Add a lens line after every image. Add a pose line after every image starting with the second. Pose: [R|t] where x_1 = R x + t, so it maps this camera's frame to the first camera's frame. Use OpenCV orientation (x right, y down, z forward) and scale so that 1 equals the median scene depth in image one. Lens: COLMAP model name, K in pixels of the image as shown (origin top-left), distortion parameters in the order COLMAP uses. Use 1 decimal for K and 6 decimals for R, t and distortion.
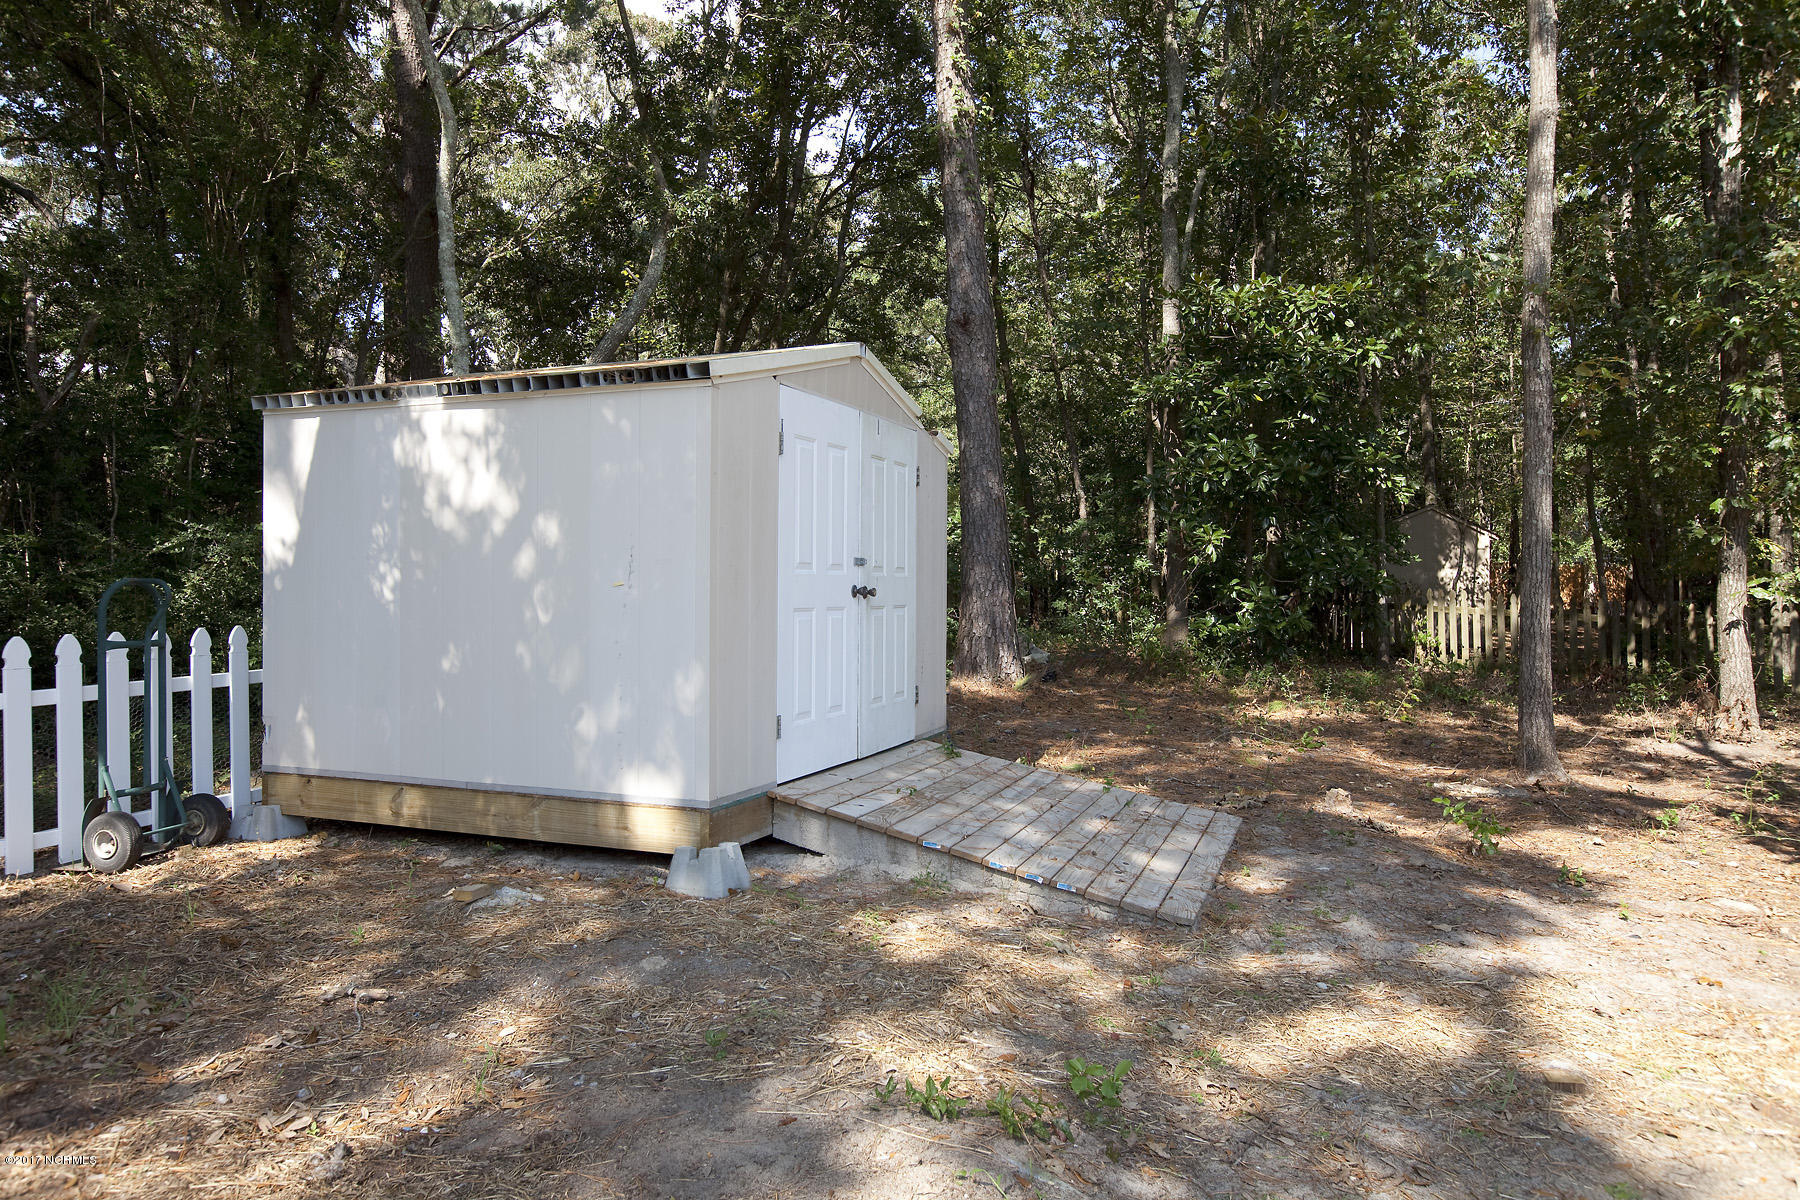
lens RADIAL K [[1232.3, 0, 910.6], [0, 1232.3, 610.9], [0, 0, 1]] dist [-0.028171, 0.002542]
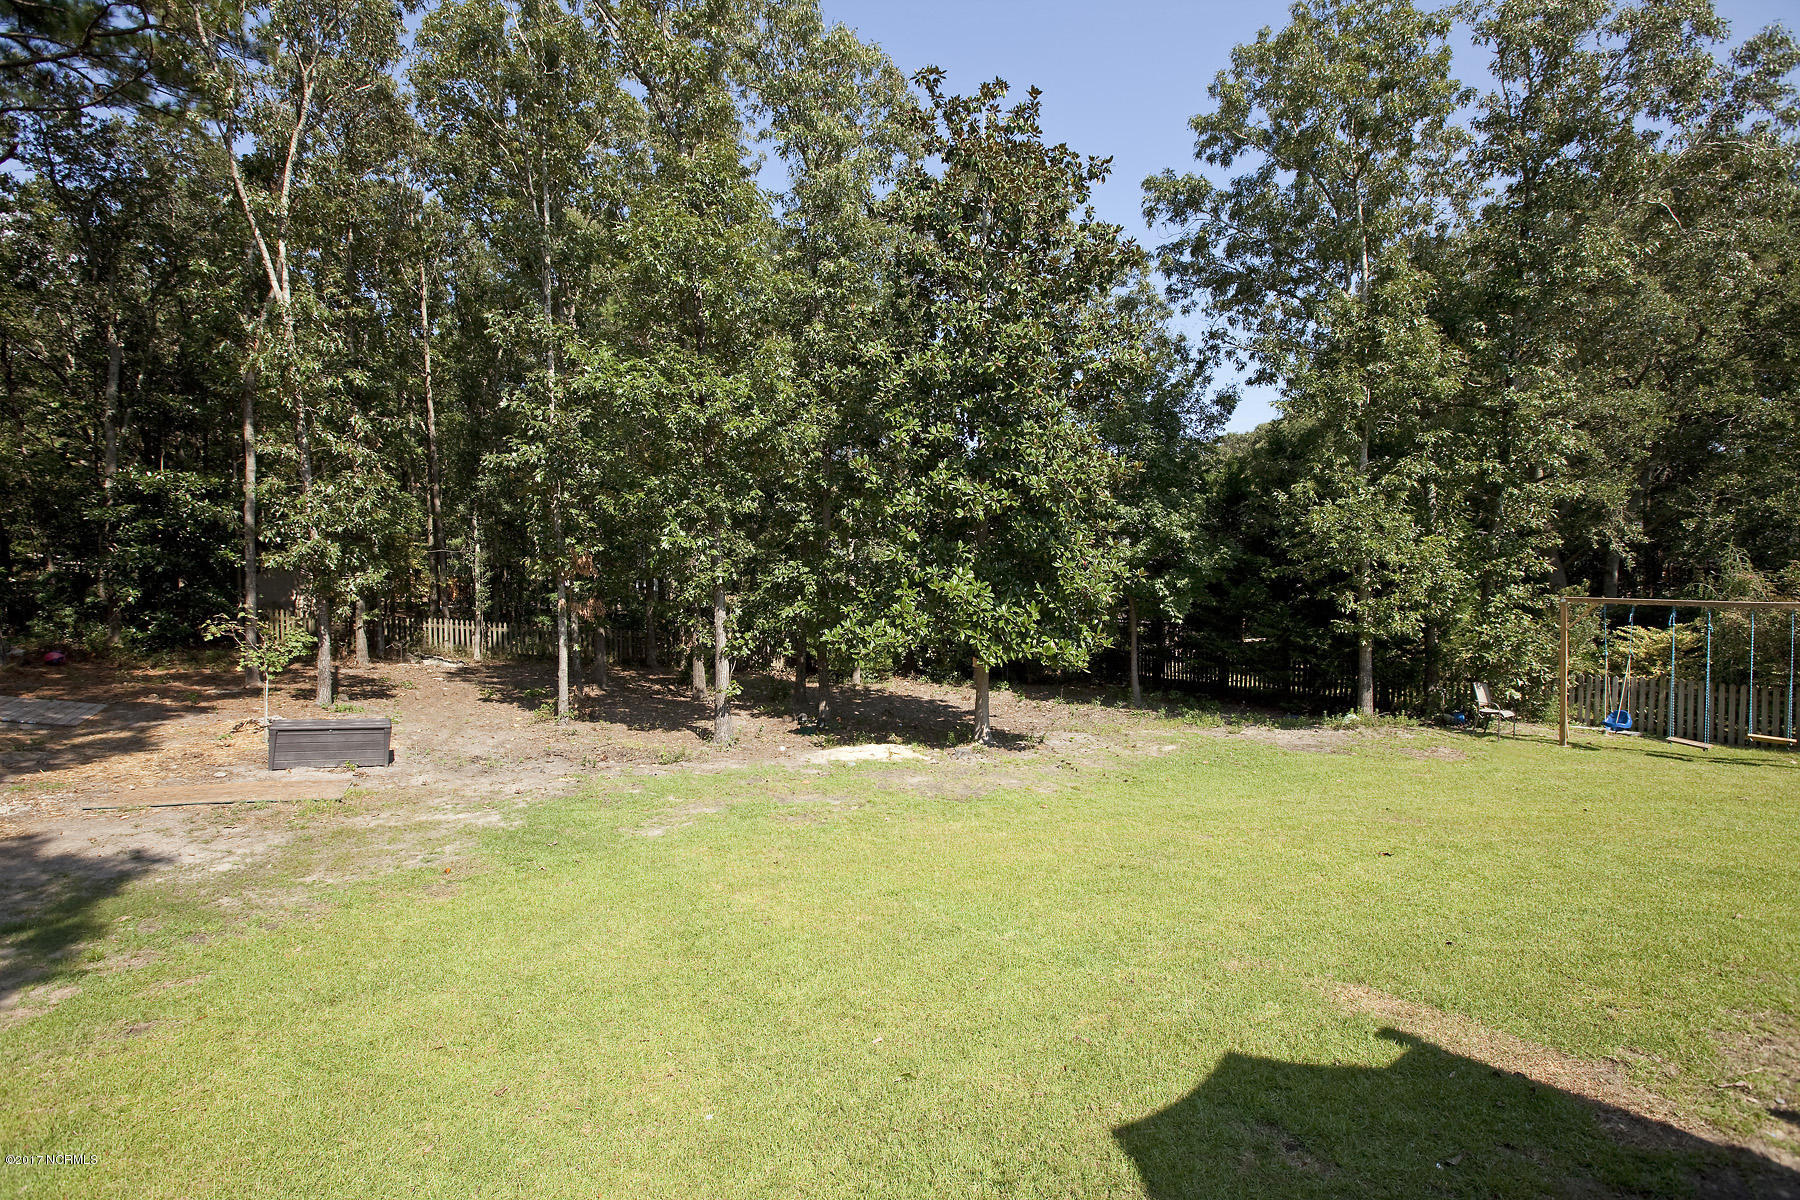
lens RADIAL K [[822.3, 0, 889.1], [0, 822.3, 599.3], [0, 0, 1]] dist [-0.033515, 0.009108]
pose [[0.582448, -0.010607, 0.812799, -0.125533], [-0.000968, 0.999905, 0.013742, -0.070239], [-0.812867, -0.008791, 0.582382, -0.896586]]
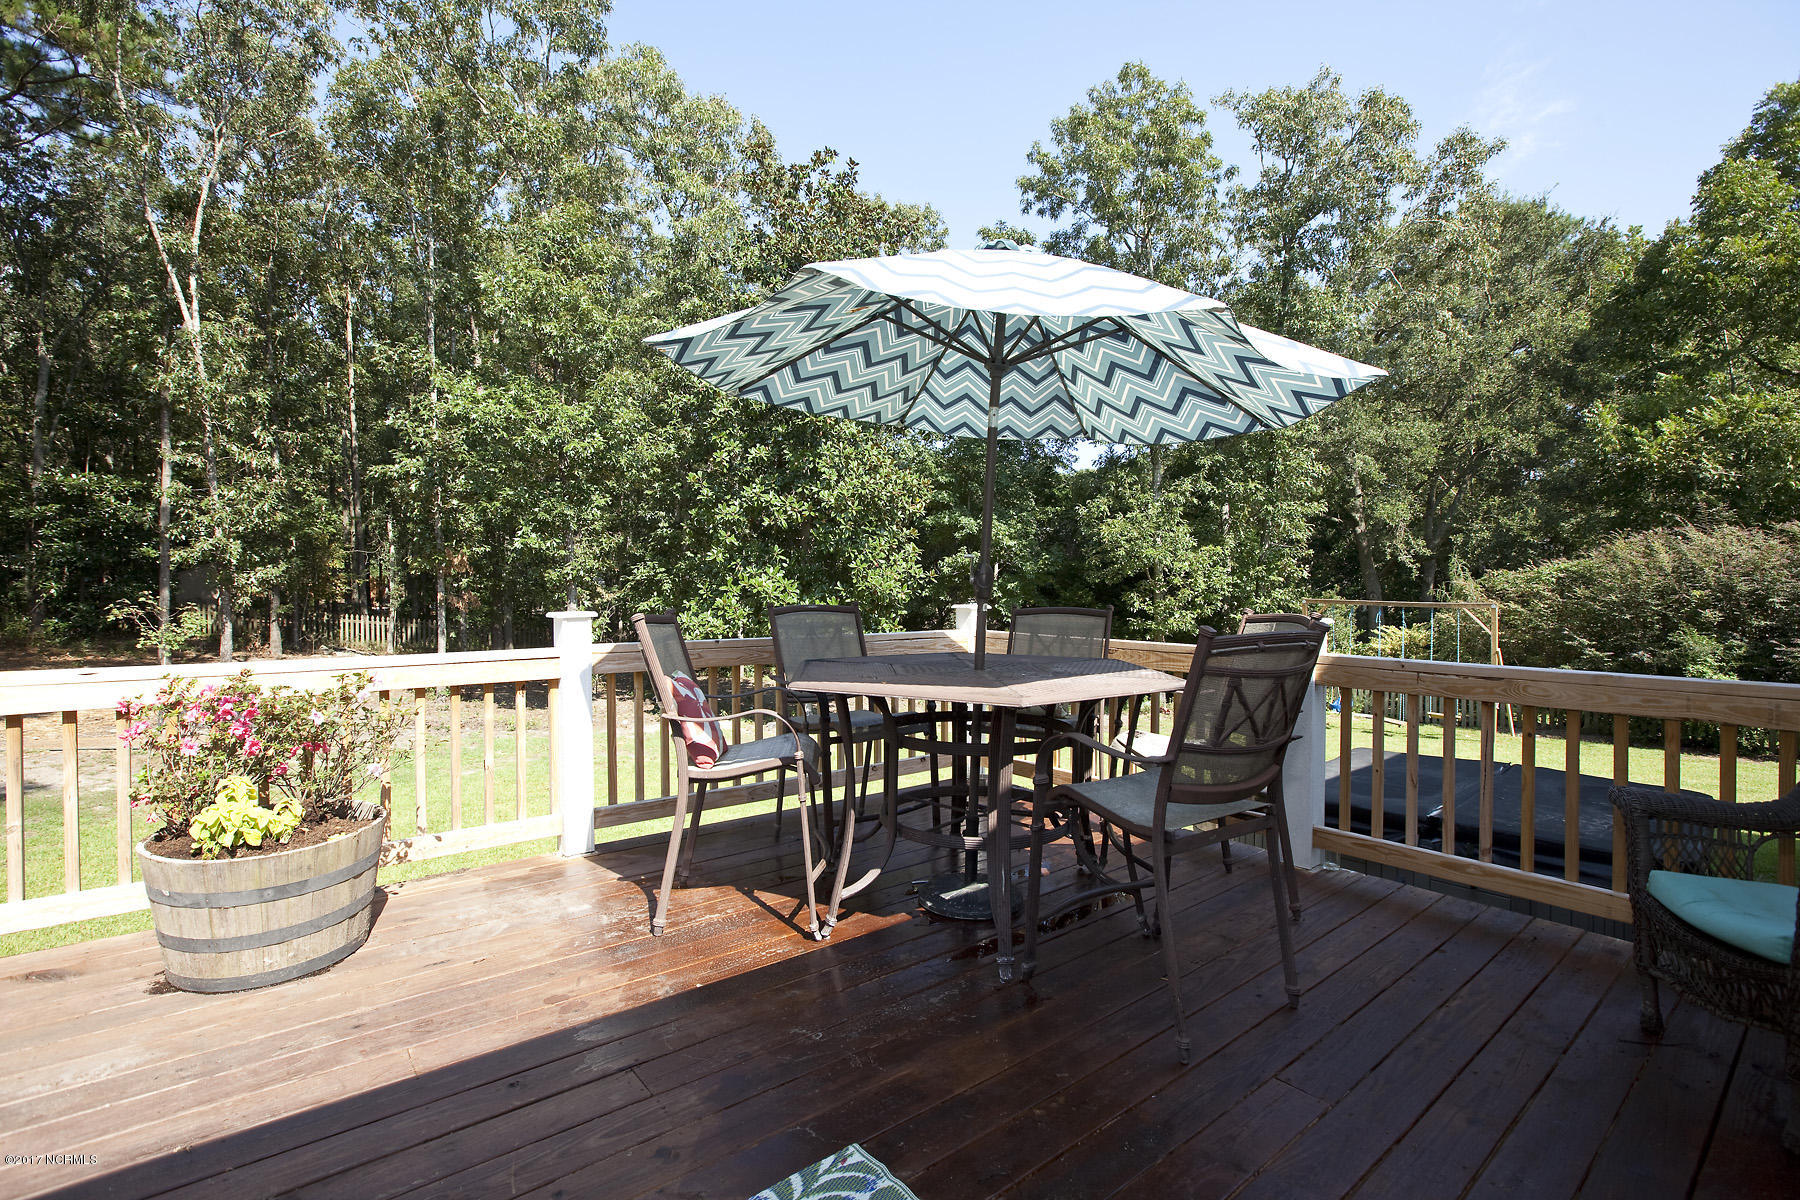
lens RADIAL K [[822.3, 0, 885.8], [0, 822.3, 596.1], [0, 0, 1]] dist [-0.033515, 0.009108]
pose [[0.550812, 0.007230, 0.834598, -0.152868], [-0.010403, 0.999944, -0.001796, -0.055098], [-0.834564, -0.007693, 0.550857, -1.148791]]
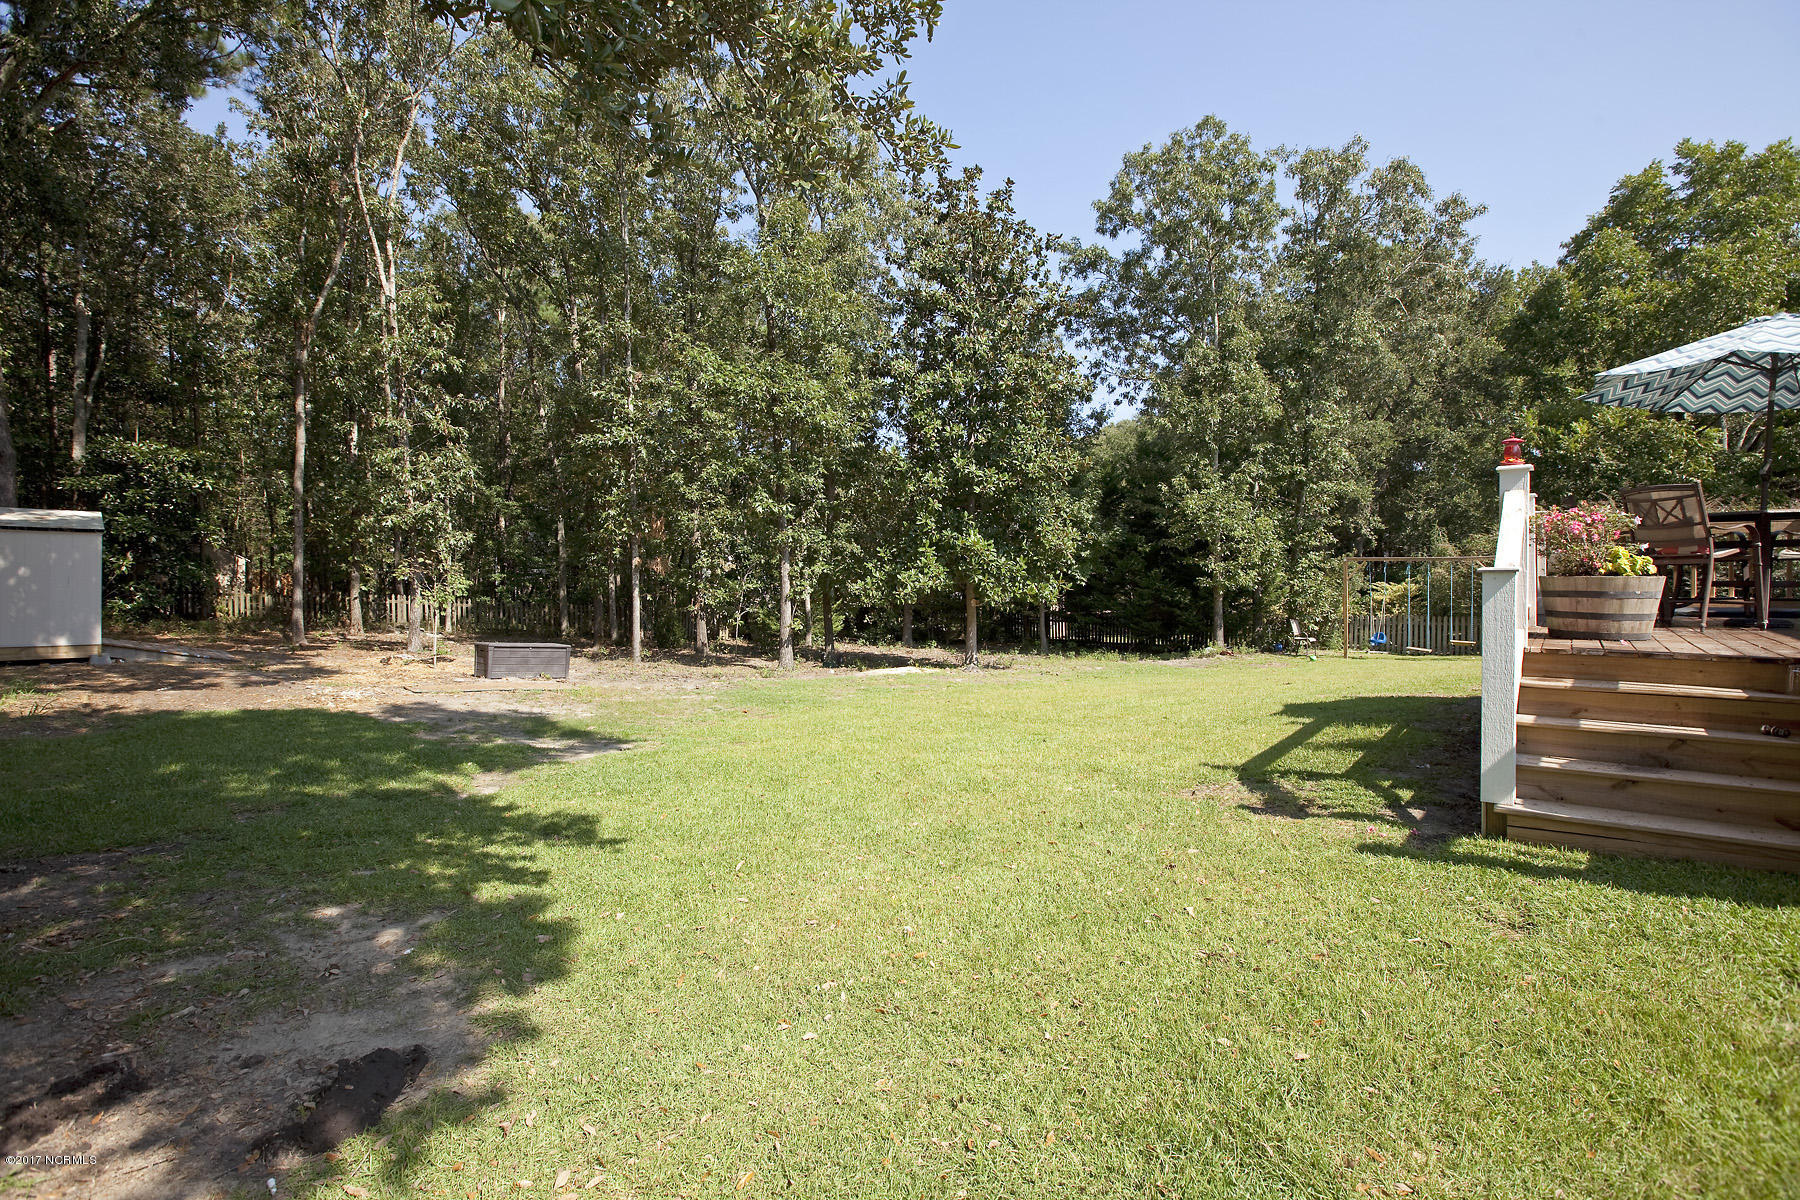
lens RADIAL K [[822.3, 0, 890.3], [0, 822.3, 598.3], [0, 0, 1]] dist [-0.033515, 0.009108]
pose [[0.377350, -0.008408, 0.926033, -0.543450], [0.005927, 0.999960, 0.006664, 0.002109], [-0.926052, 0.002974, 0.377385, -0.779740]]
